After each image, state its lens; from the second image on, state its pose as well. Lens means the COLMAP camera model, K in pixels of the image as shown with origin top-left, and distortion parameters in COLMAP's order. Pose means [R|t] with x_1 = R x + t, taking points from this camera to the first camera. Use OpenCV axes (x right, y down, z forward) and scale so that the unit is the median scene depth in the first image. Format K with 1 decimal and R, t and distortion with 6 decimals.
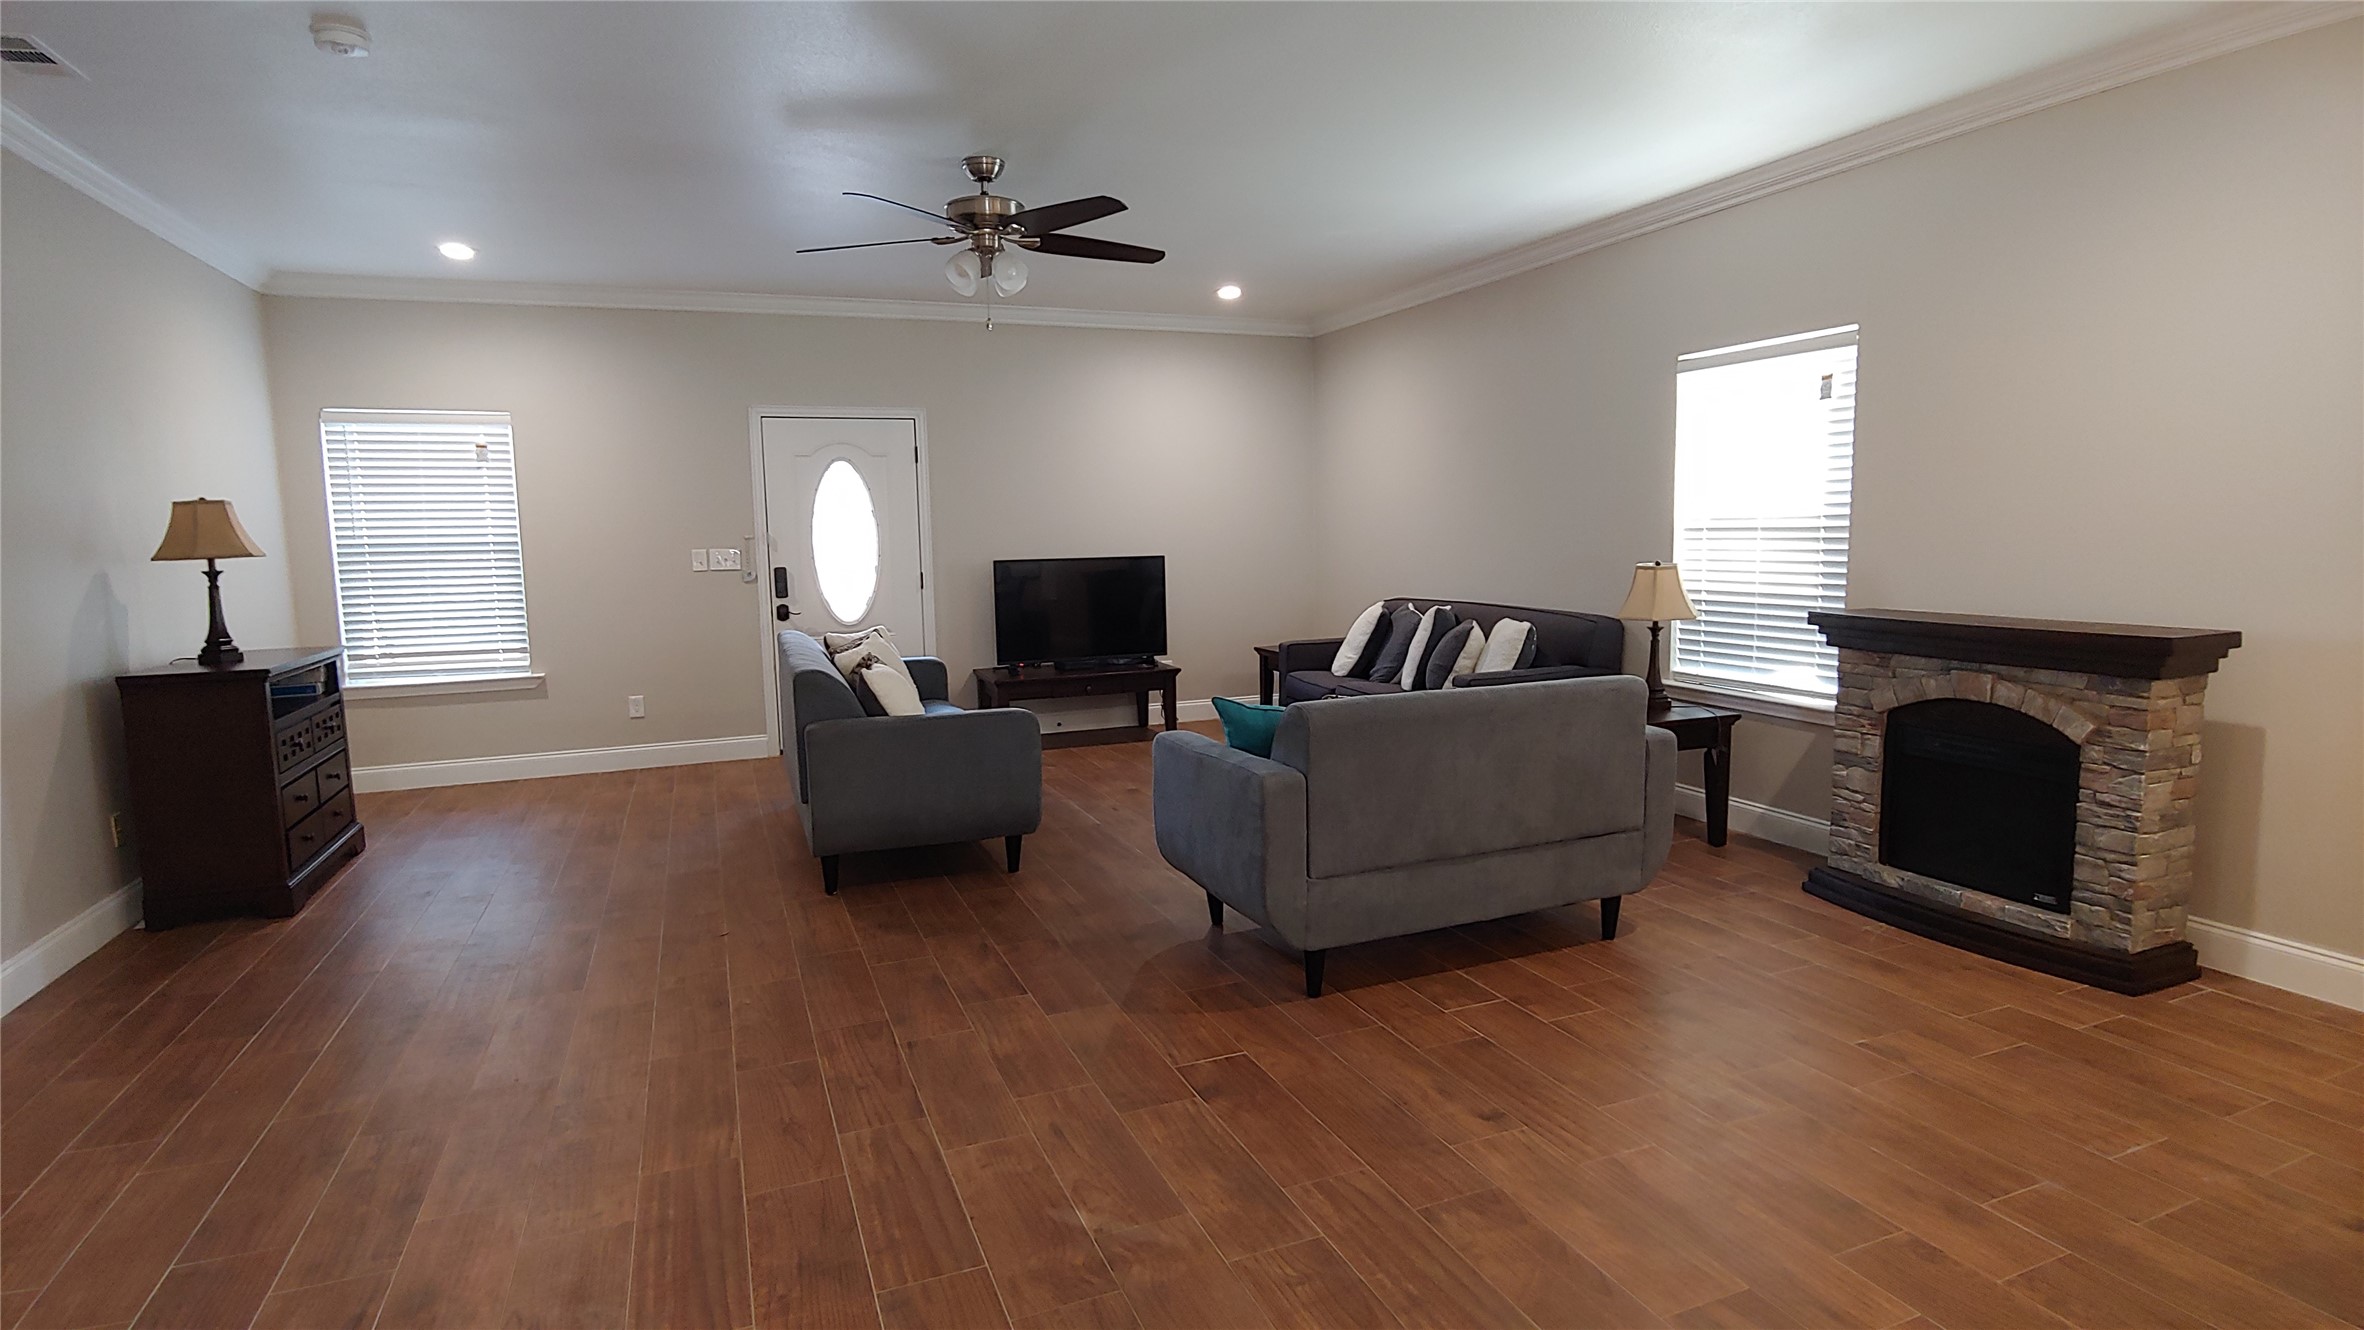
lens RADIAL K [[1178.7, 0, 1186.7], [0, 1178.7, 669.9], [0, 0, 1]] dist [-0.019677, -0.000123]
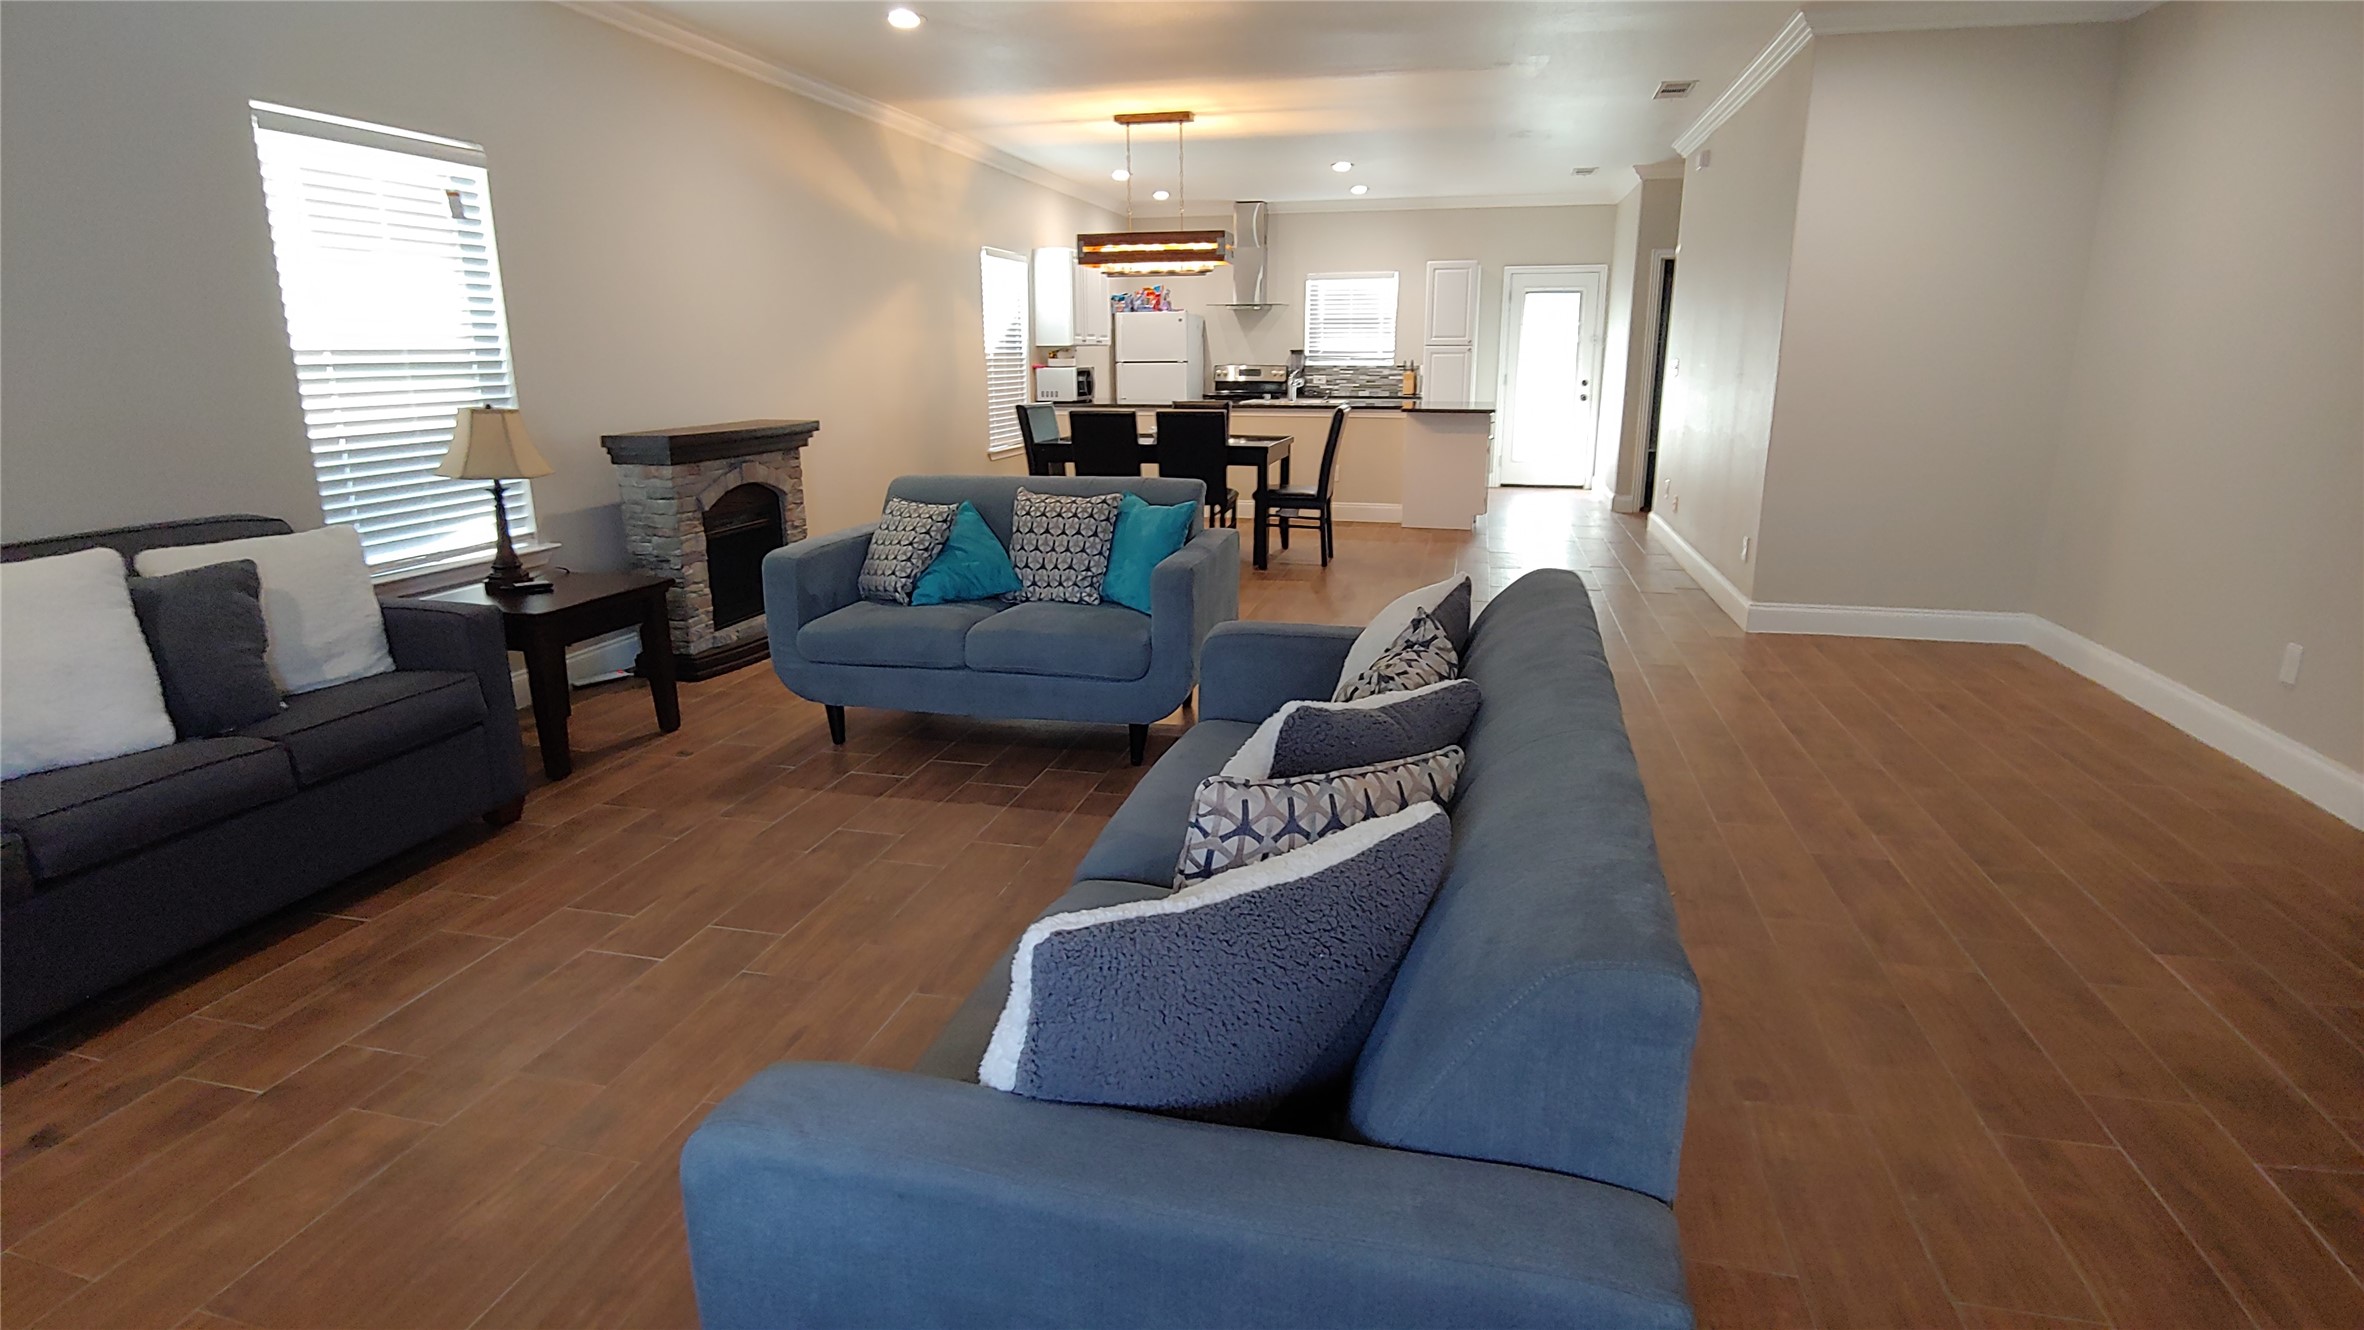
lens RADIAL K [[1187.3, 0, 1185.9], [0, 1187.3, 665.2], [0, 0, 1]] dist [-0.027518, 0.009325]
pose [[-0.809742, -0.128337, 0.572579, -0.490924], [0.091592, 0.936186, 0.339363, -0.166294], [-0.579593, 0.327240, -0.746315, 1.490501]]
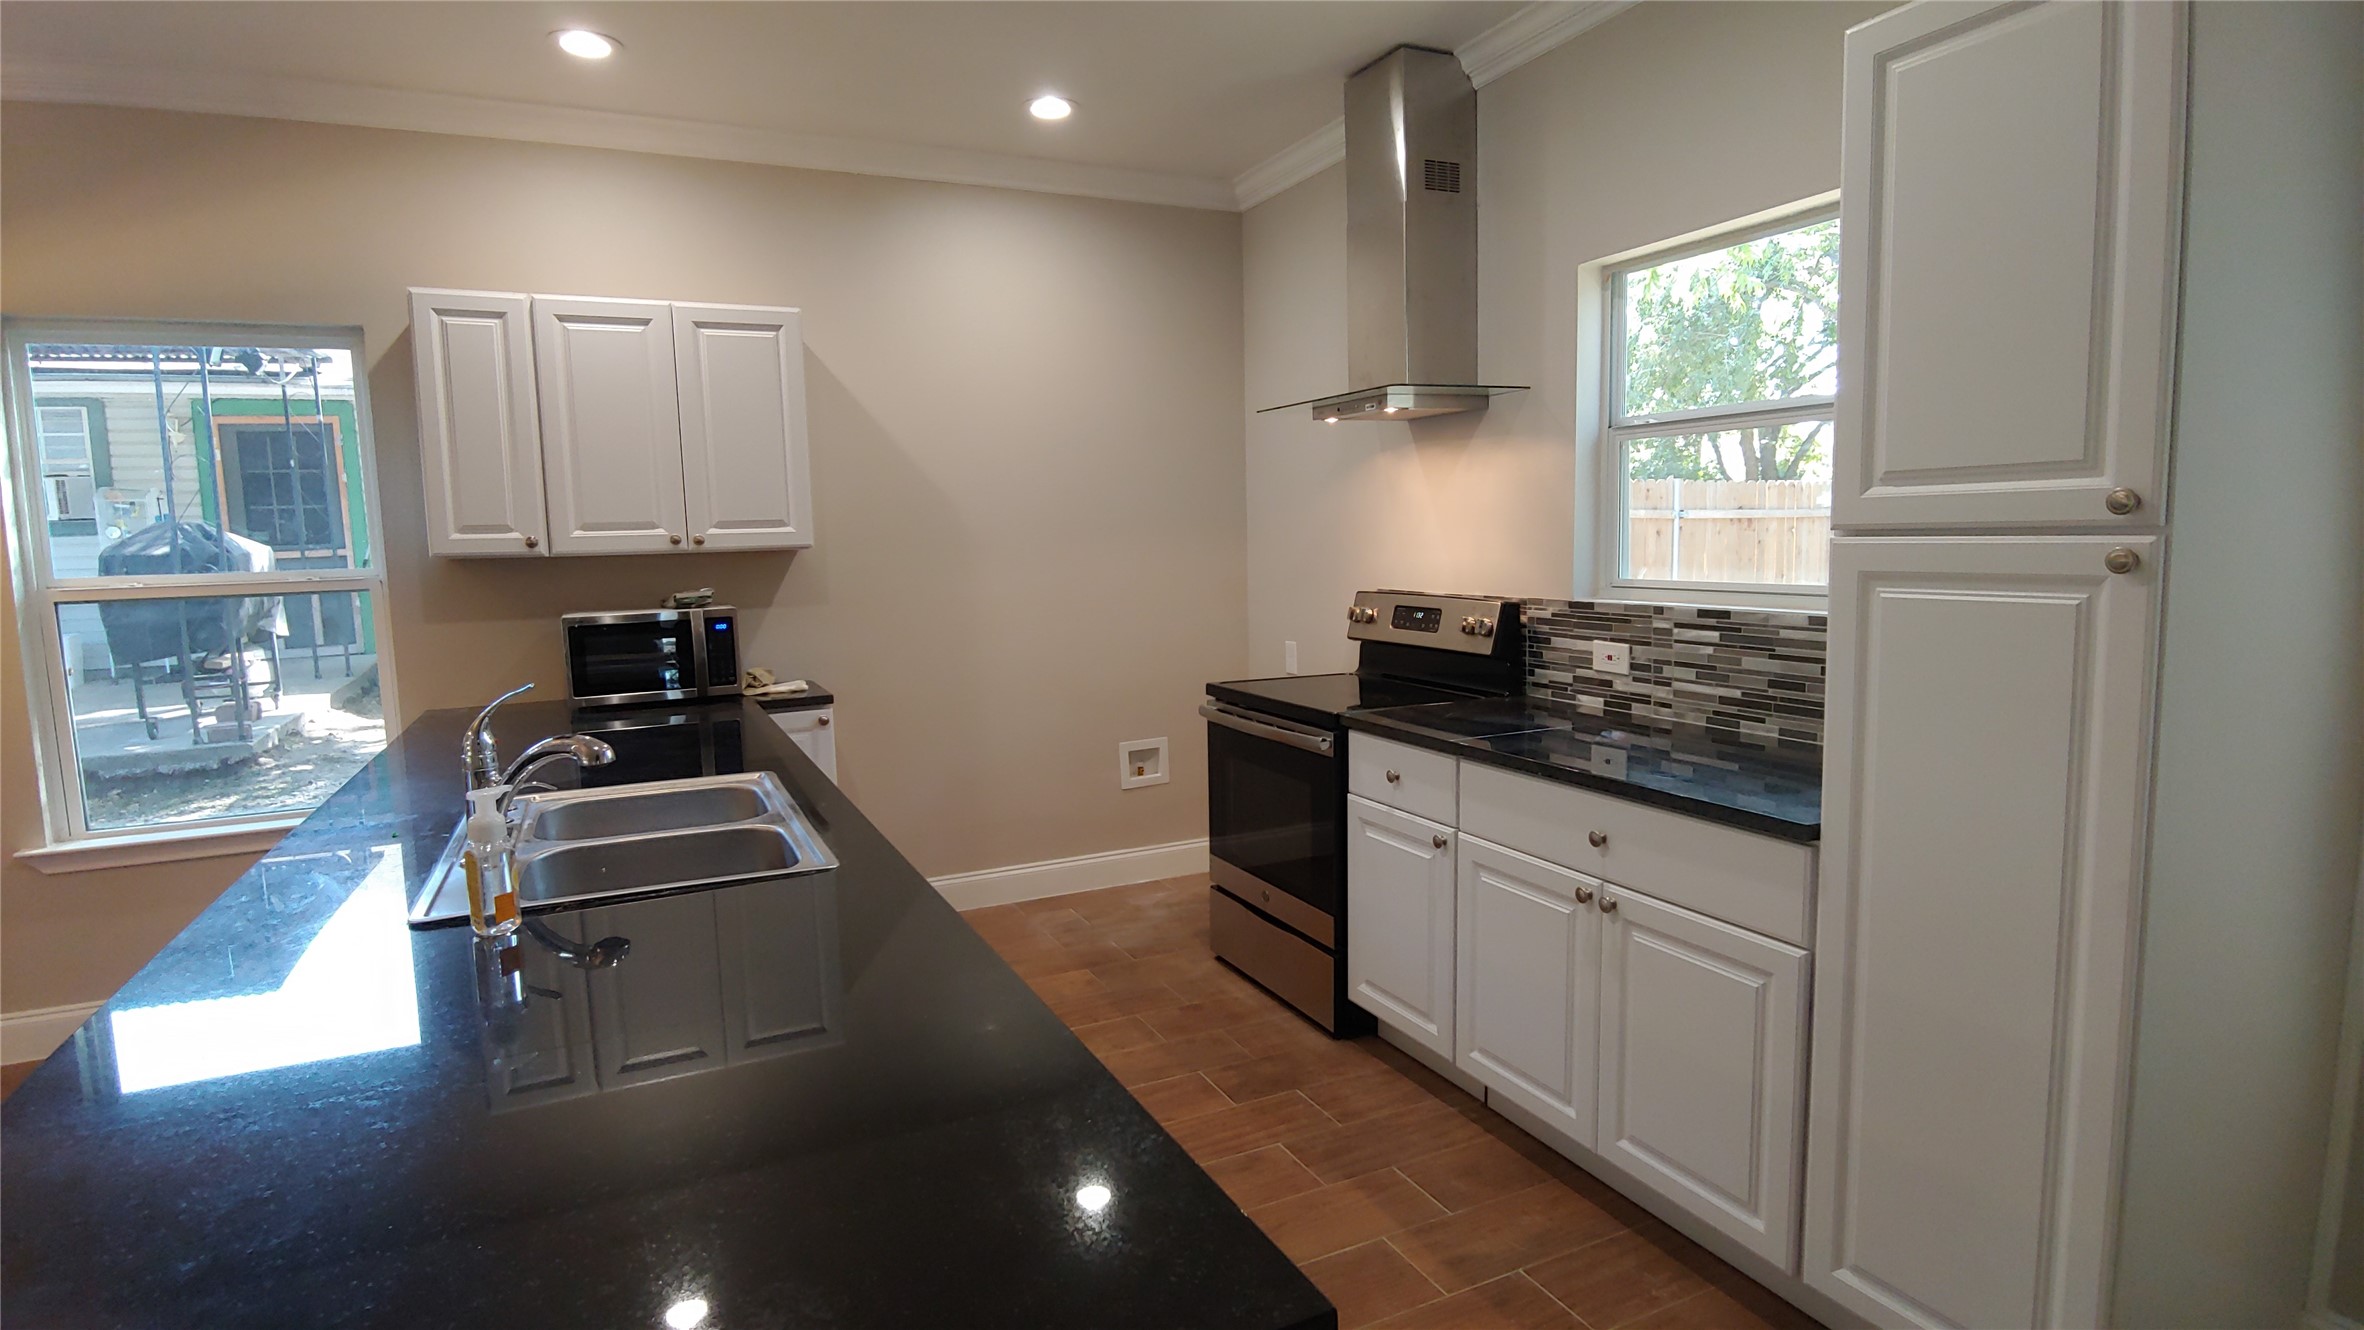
lens RADIAL K [[1224.5, 0, 1199.1], [0, 1224.5, 659.2], [0, 0, 1]] dist [-0.016395, 0.000692]
pose [[-0.062160, -0.083841, 0.994538, 0.182301], [0.149653, 0.984417, 0.092341, 0.063036], [-0.986783, 0.154576, -0.048645, -0.603987]]
